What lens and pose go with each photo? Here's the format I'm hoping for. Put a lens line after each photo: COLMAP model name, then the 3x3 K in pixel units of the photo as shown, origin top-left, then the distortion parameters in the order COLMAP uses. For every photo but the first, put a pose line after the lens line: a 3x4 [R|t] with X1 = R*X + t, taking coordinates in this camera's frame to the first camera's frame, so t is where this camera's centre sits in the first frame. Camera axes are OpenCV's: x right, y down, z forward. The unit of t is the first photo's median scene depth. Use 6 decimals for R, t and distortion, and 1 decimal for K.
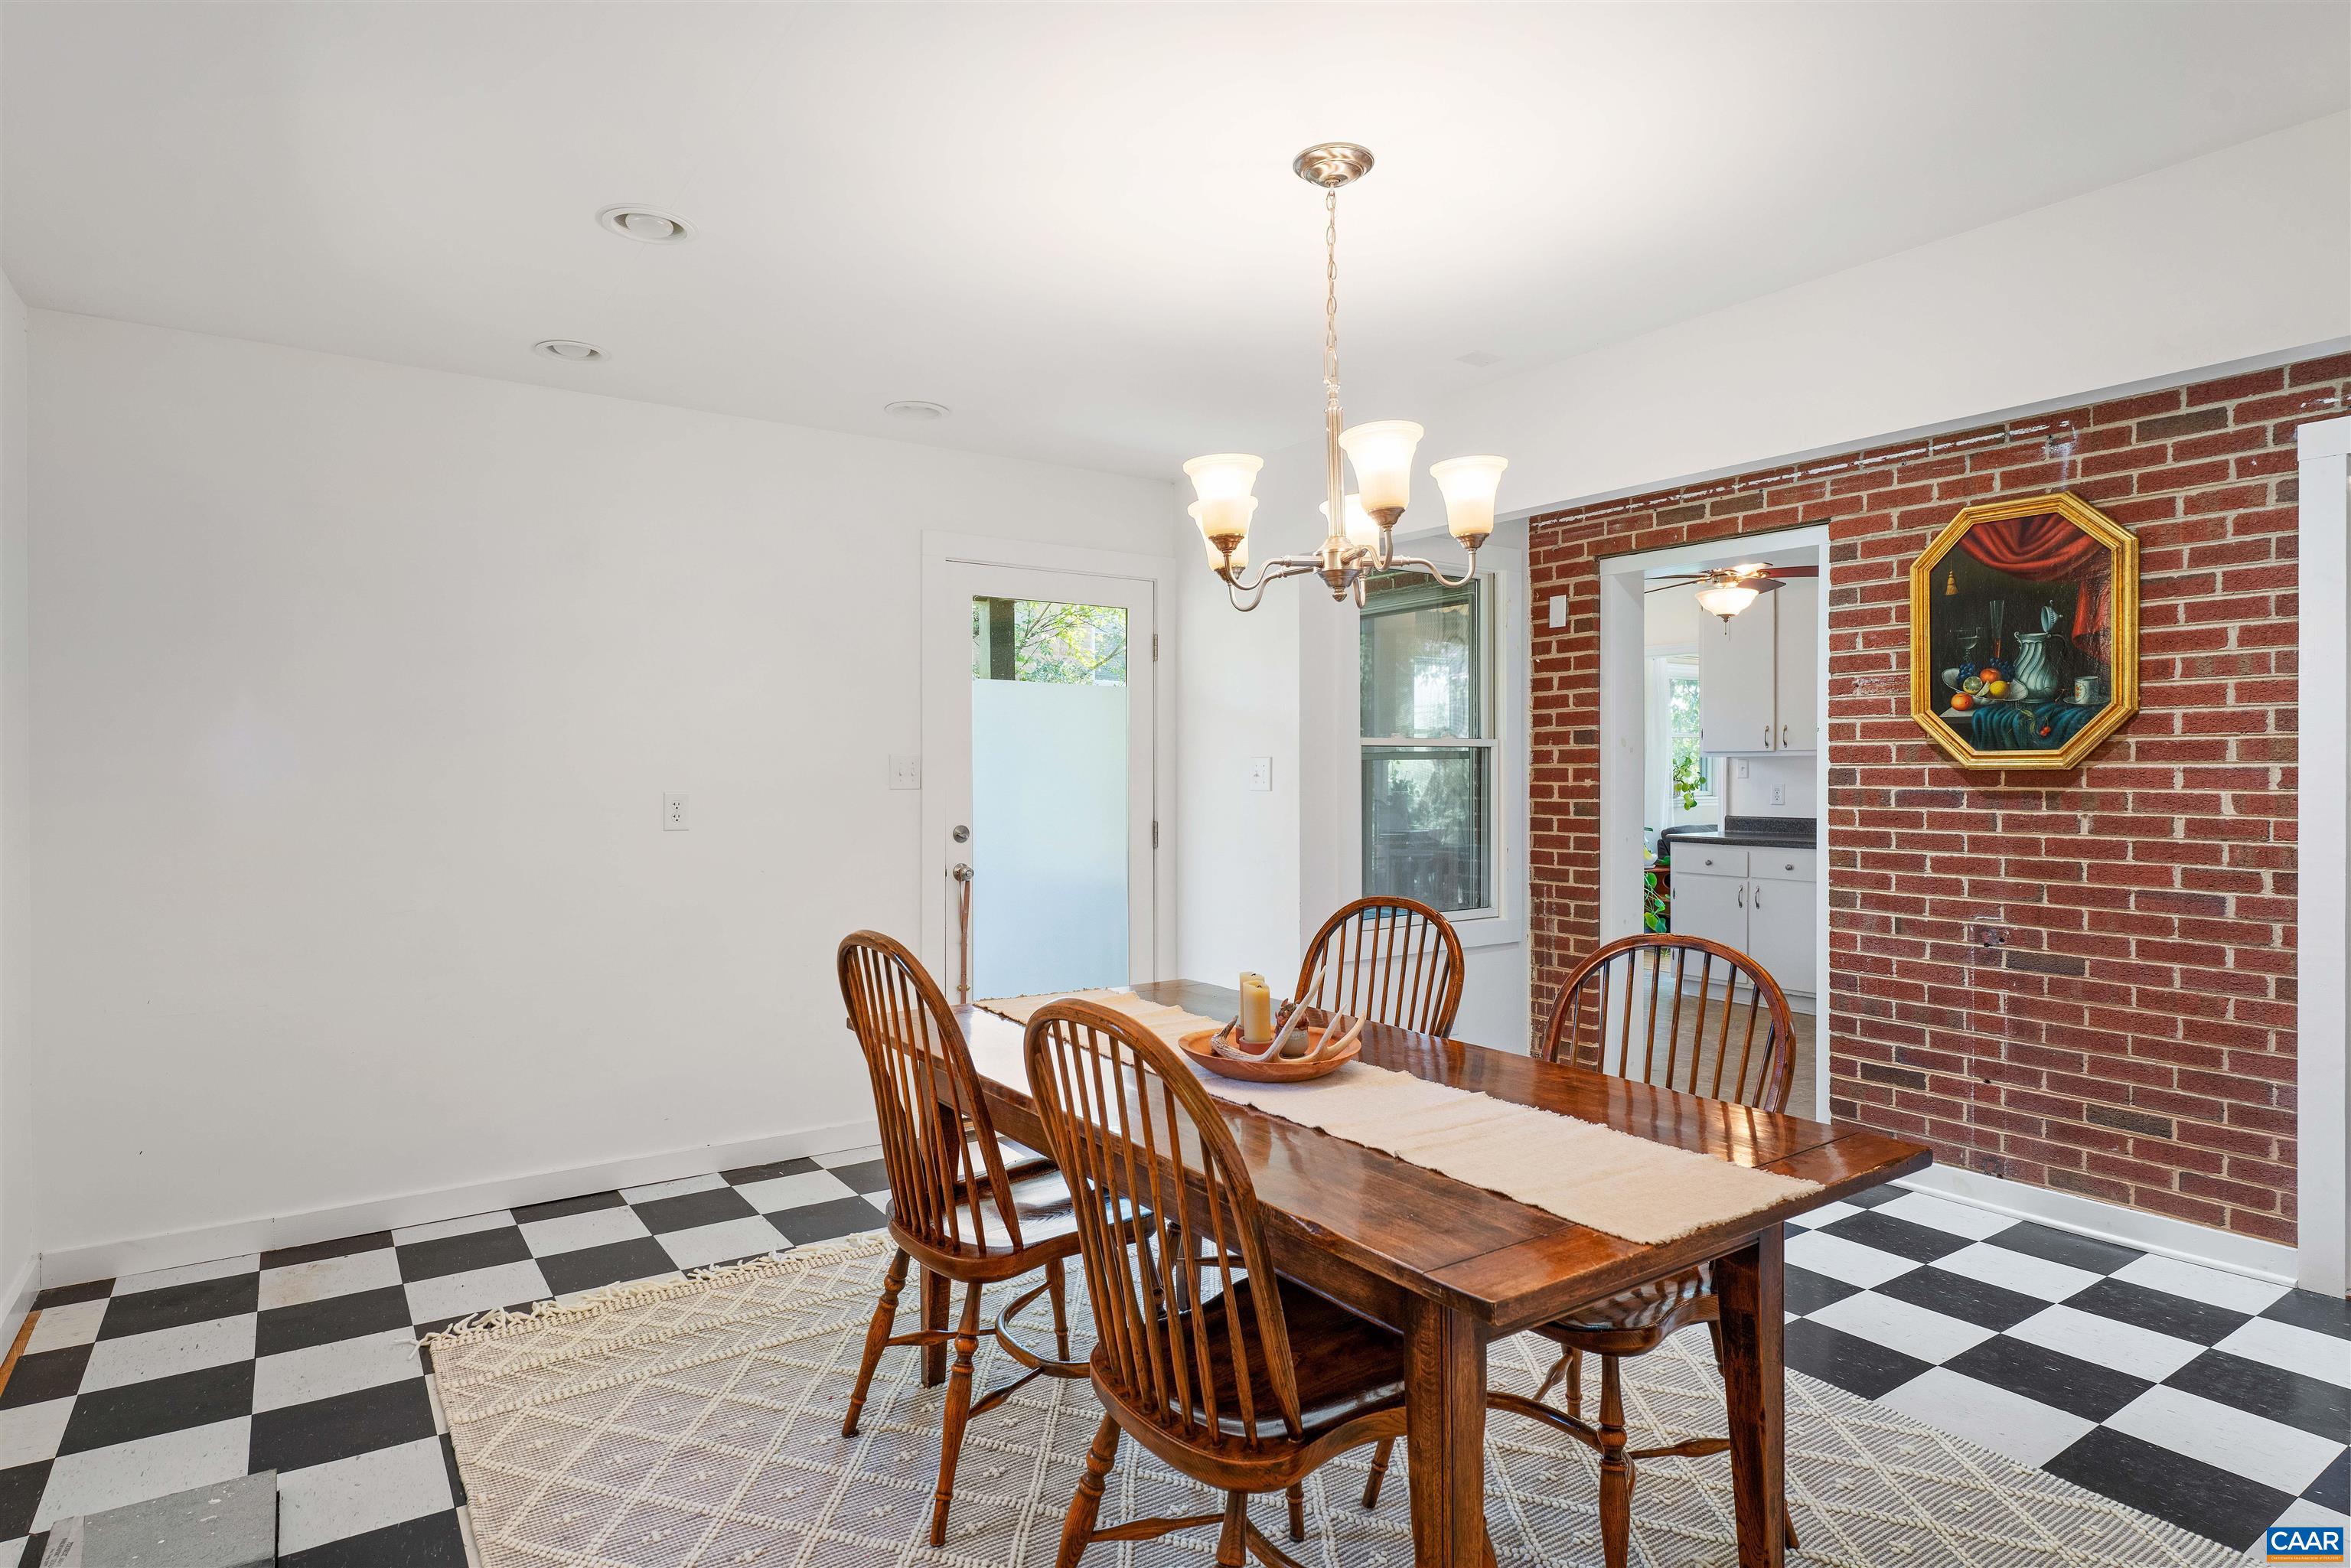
lens RADIAL K [[1303.1, 0, 1186.1], [0, 1303.1, 774.2], [0, 0, 1]] dist [0.003613, -0.000684]
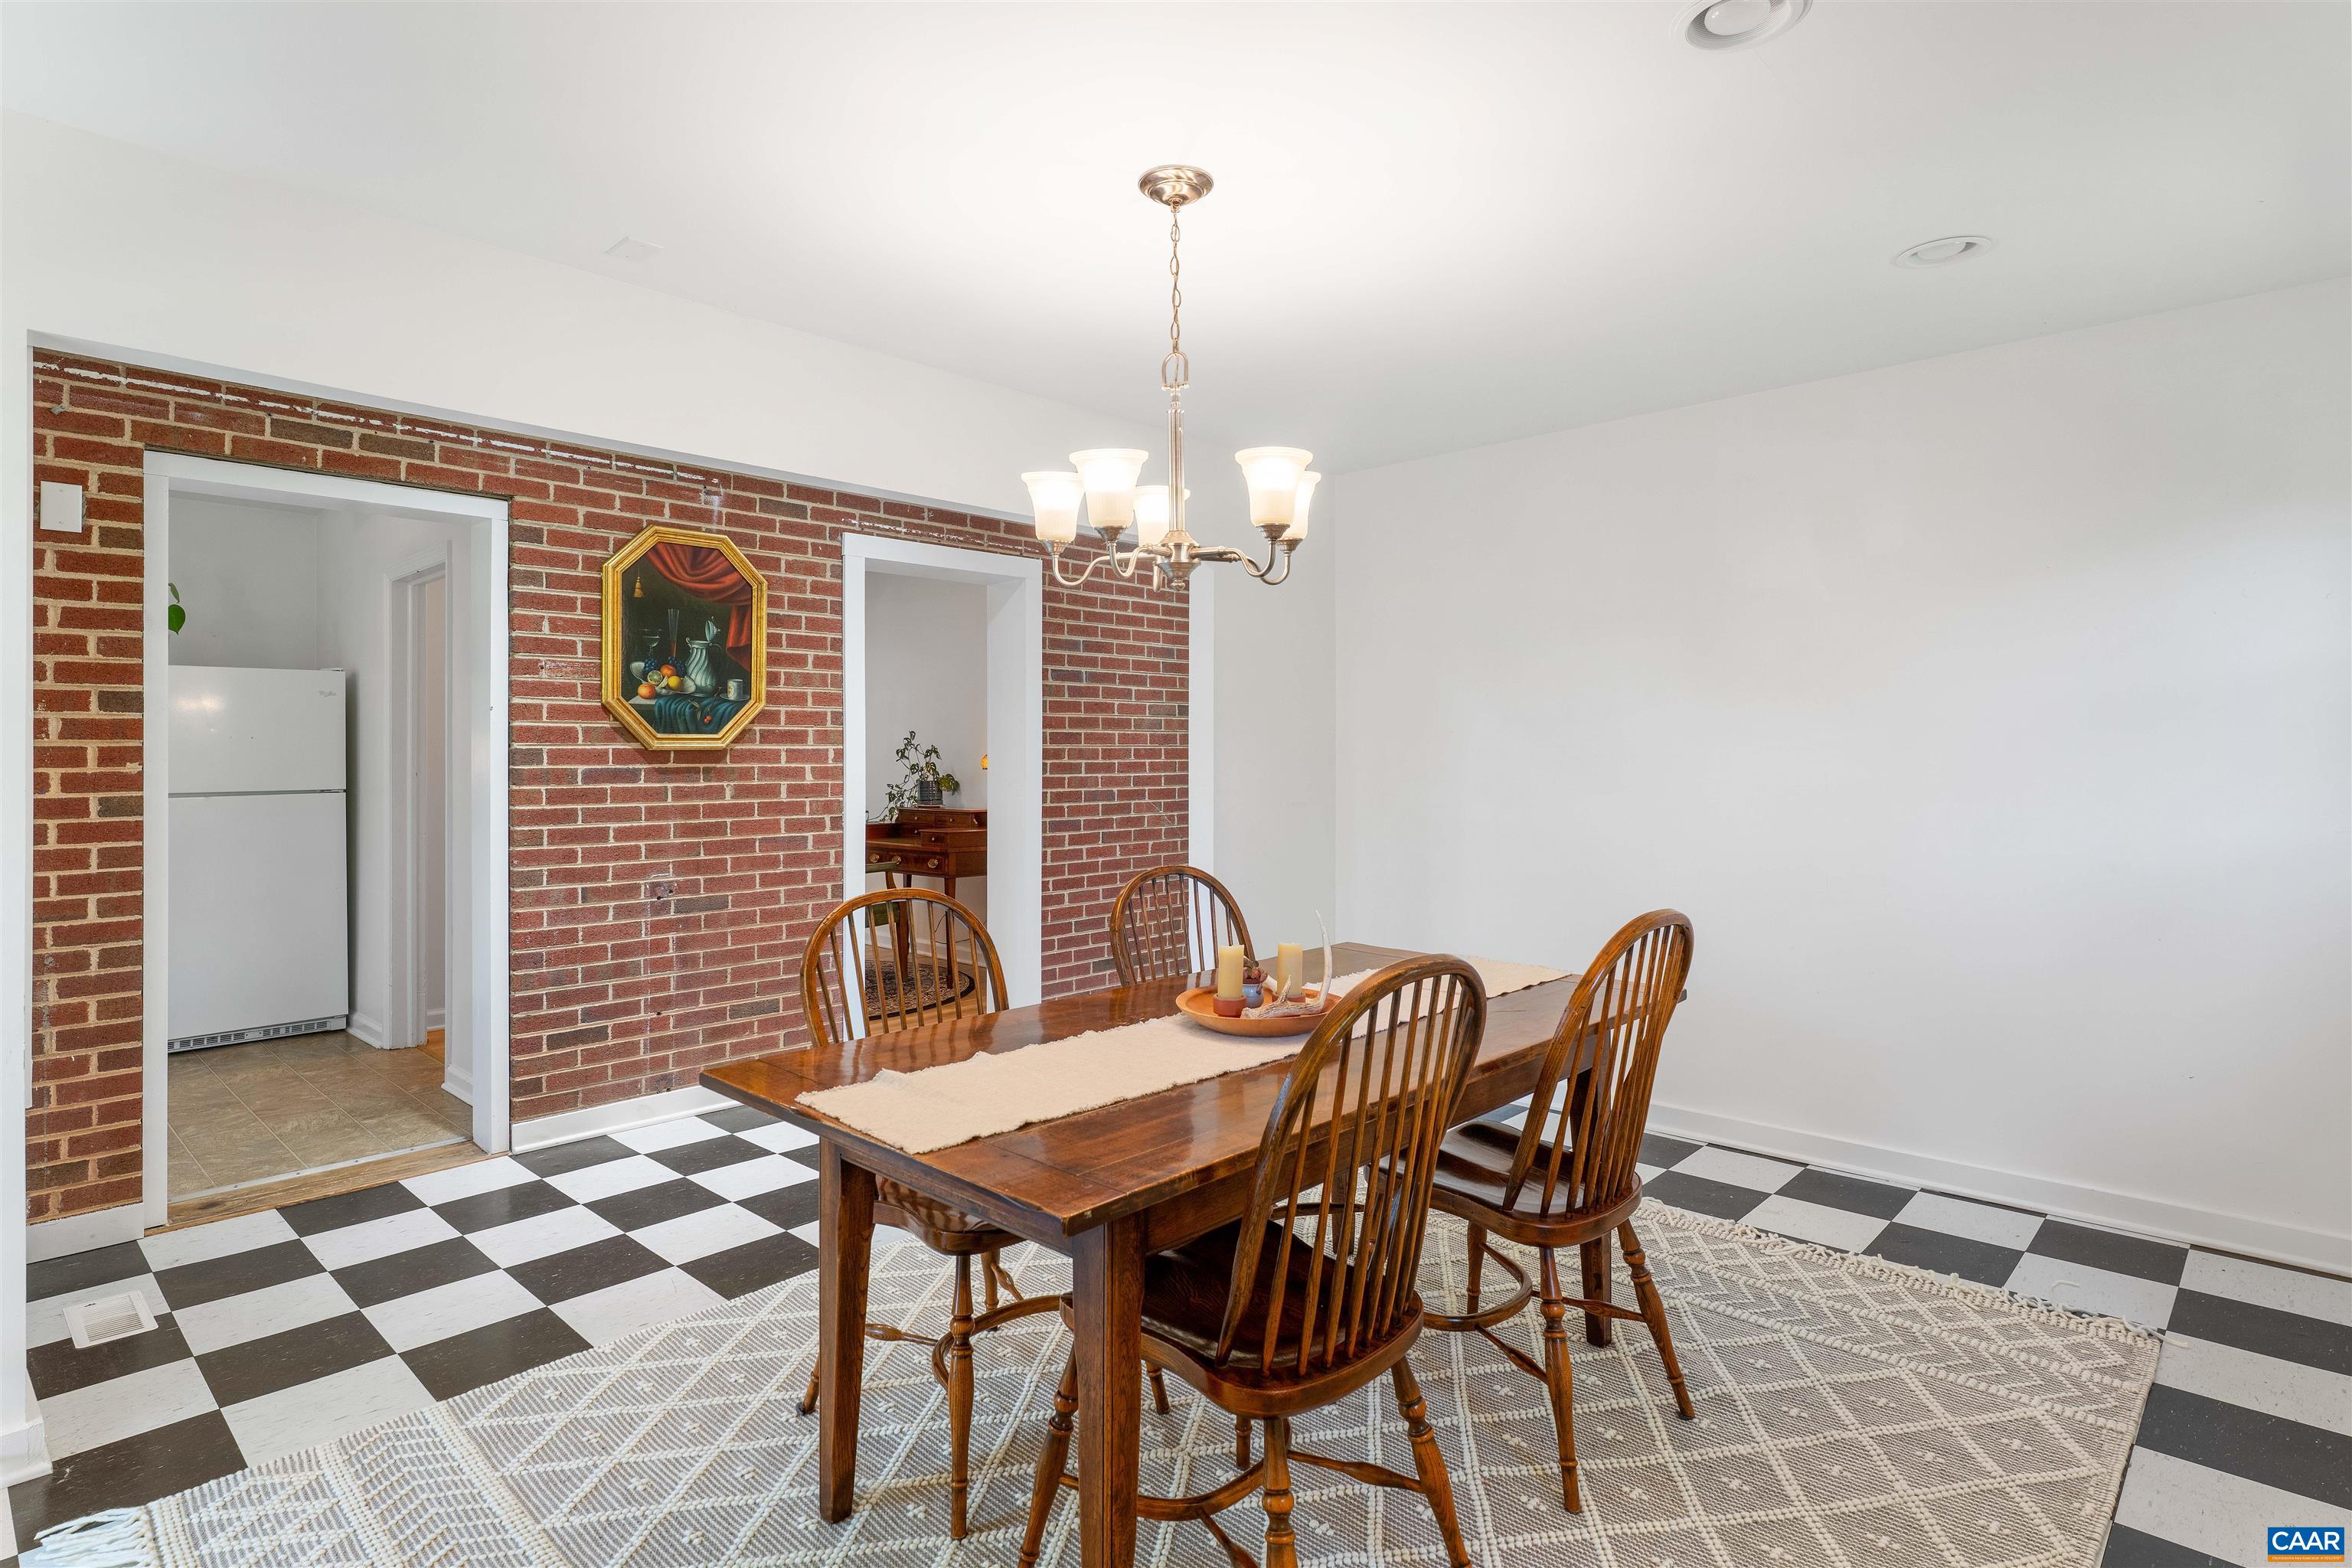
lens RADIAL K [[1225.0, 0, 1147.5], [0, 1225.0, 736.5], [0, 0, 1]] dist [0.021730, -0.001516]
pose [[-0.182455, 0.013913, 0.983116, -0.564600], [0.004243, 0.999902, -0.013363, 0.001251], [-0.983205, 0.001733, -0.182496, 0.766780]]
